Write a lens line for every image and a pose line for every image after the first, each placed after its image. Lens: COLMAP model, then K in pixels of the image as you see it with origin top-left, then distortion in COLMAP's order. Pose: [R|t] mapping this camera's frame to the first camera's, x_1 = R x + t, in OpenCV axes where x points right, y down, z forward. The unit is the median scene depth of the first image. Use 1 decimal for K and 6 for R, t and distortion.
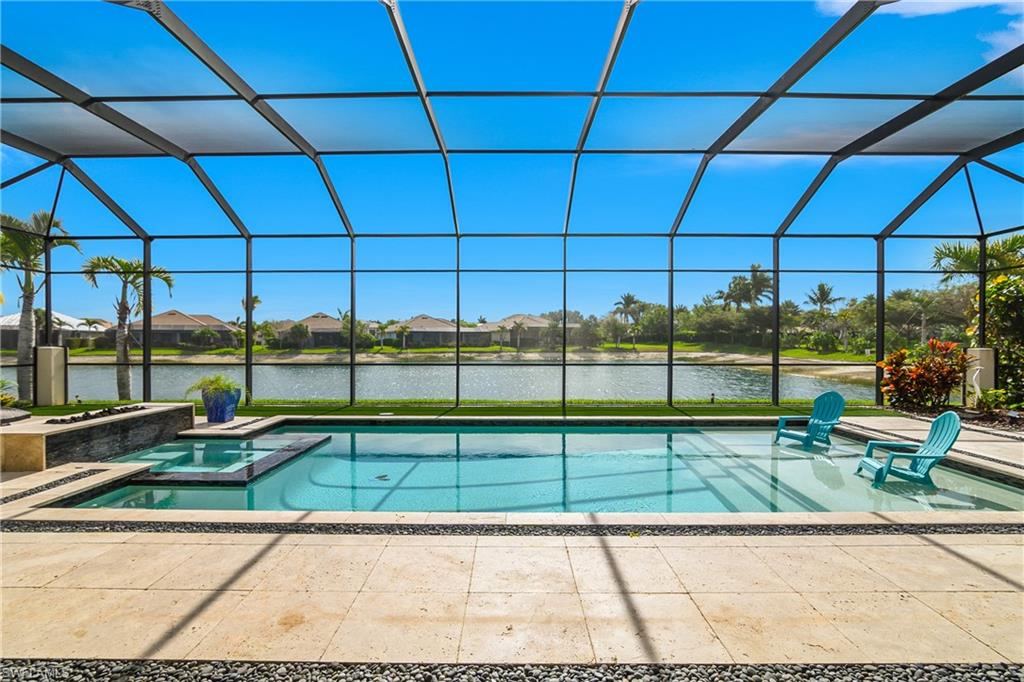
lens RADIAL K [[511.5, 0, 502.9], [0, 511.5, 341.7], [0, 0, 1]] dist [-0.005480, 0.000541]
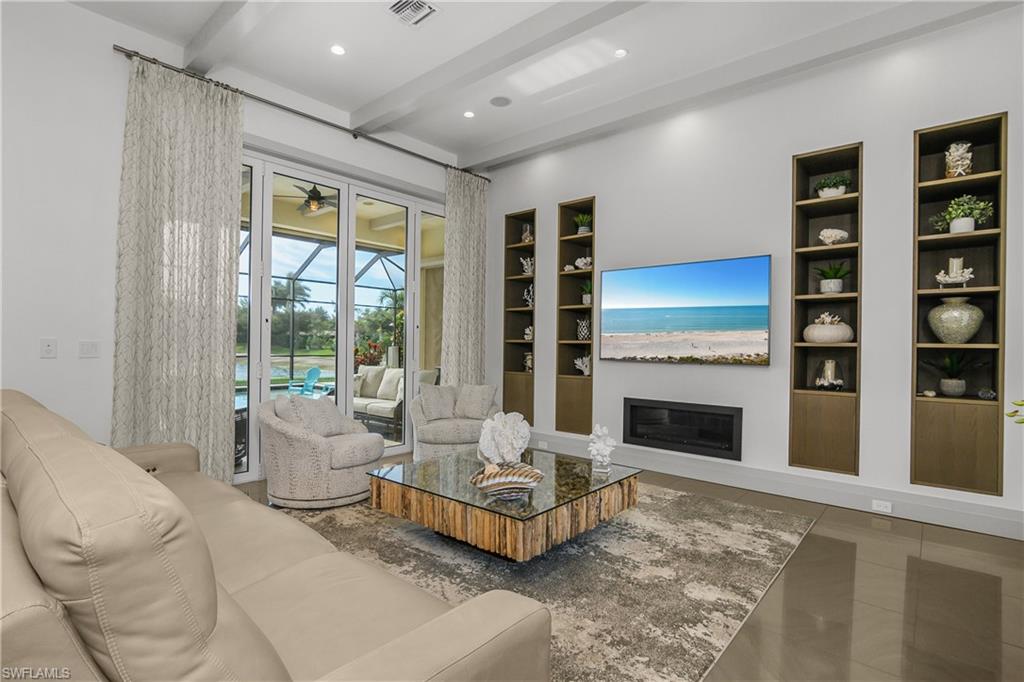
lens RADIAL K [[499.5, 0, 507.5], [0, 499.5, 345.4], [0, 0, 1]] dist [-0.019798, 0.001334]
pose [[0.644105, 0.005551, 0.764917, -0.243586], [-0.008386, 0.999965, -0.000195, 0.005179], [-0.764891, -0.006289, 0.644129, -0.552770]]
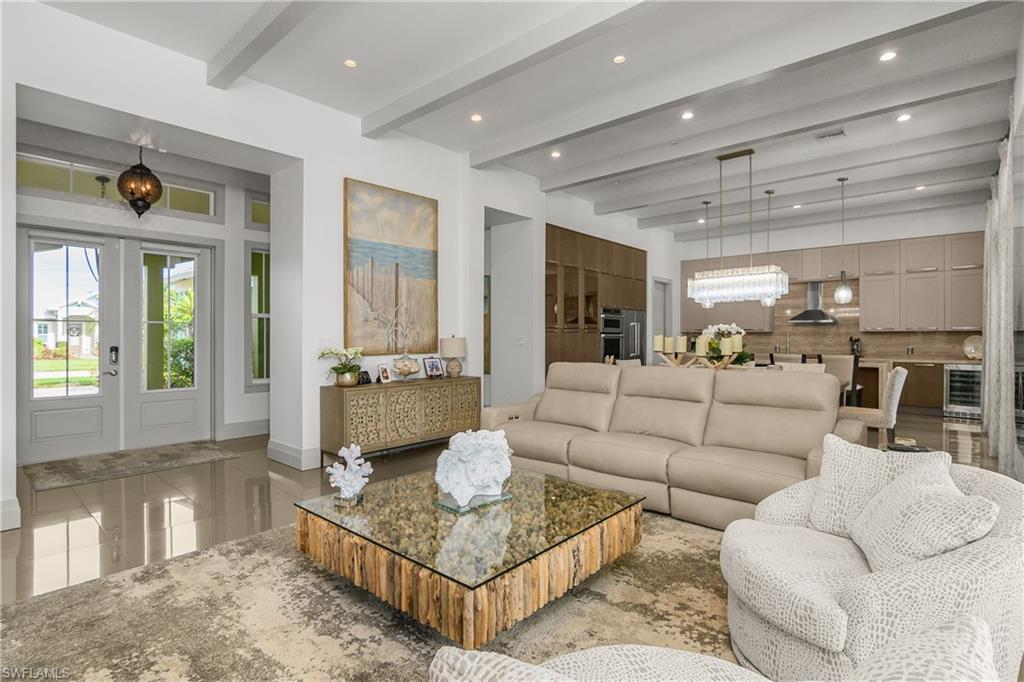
lens RADIAL K [[501.7, 0, 507.8], [0, 501.7, 340.4], [0, 0, 1]] dist [-0.038124, 0.000089]
pose [[-0.654108, 0.000924, -0.756401, 0.125650], [-0.003719, 0.999983, 0.004438, 0.004752], [0.756392, 0.005716, -0.654093, -0.220389]]
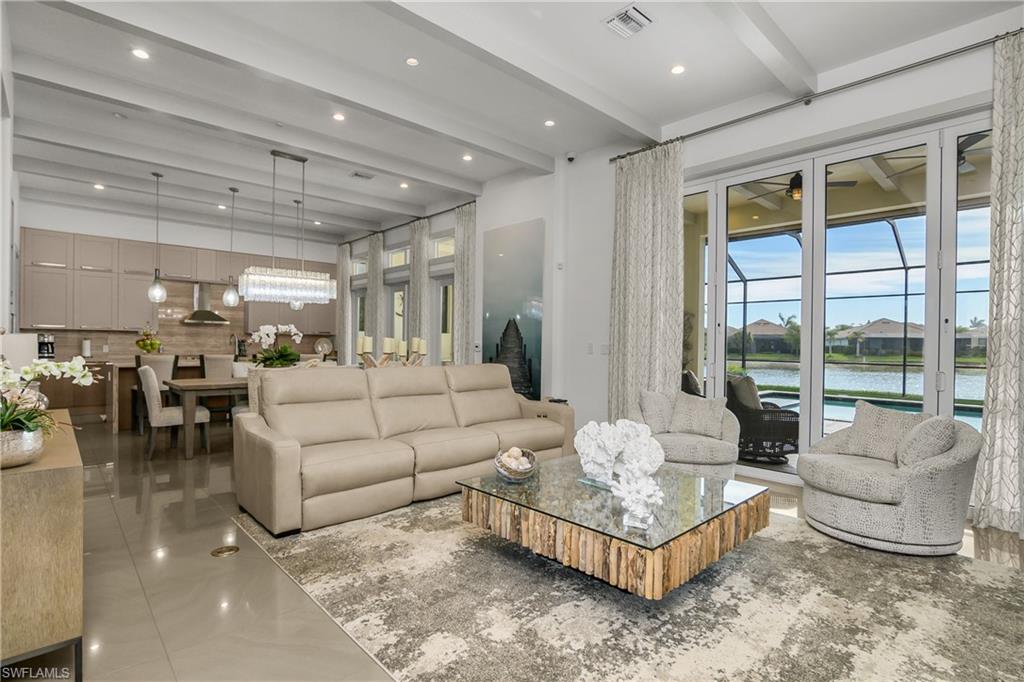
lens RADIAL K [[499.5, 0, 507.5], [0, 499.5, 345.4], [0, 0, 1]] dist [-0.019798, 0.001334]
pose [[0.691382, 0.009708, -0.722424, 0.113238], [-0.012449, 0.999921, 0.001523, 0.006235], [0.722382, 0.007941, 0.691448, -0.583257]]
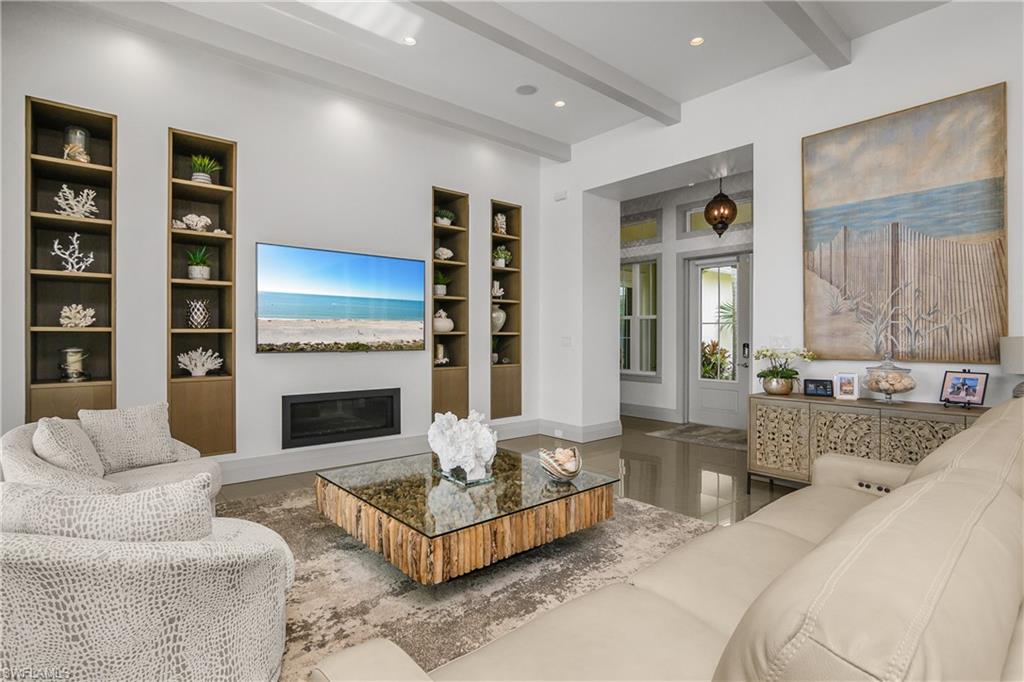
lens RADIAL K [[504.8, 0, 509.4], [0, 504.8, 333.9], [0, 0, 1]] dist [-0.017574, 0.000176]
pose [[-0.658969, -0.000857, 0.752169, -0.236966], [0.000065, 0.999999, 0.001197, 0.003010], [-0.752170, 0.000837, -0.658969, -0.222675]]
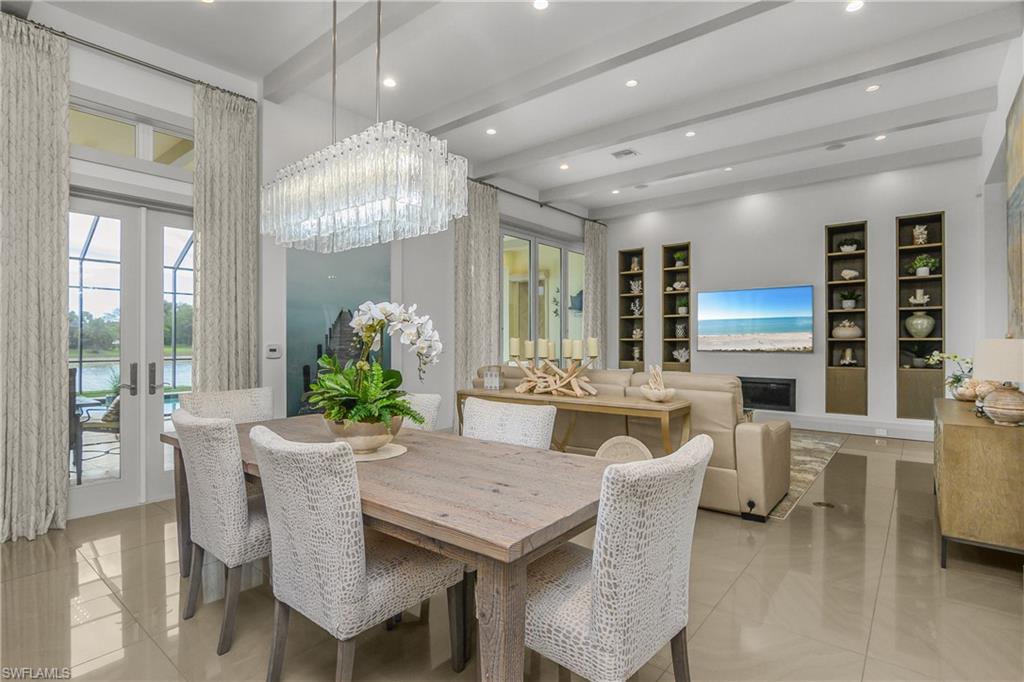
lens RADIAL K [[505.3, 0, 516.4], [0, 505.3, 341.0], [0, 0, 1]] dist [-0.025022, 0.000268]
pose [[0.617789, 0.005797, 0.786323, -0.539196], [0.001967, 0.999958, -0.008916, 0.009244], [-0.786342, 0.007055, 0.617752, -0.557374]]
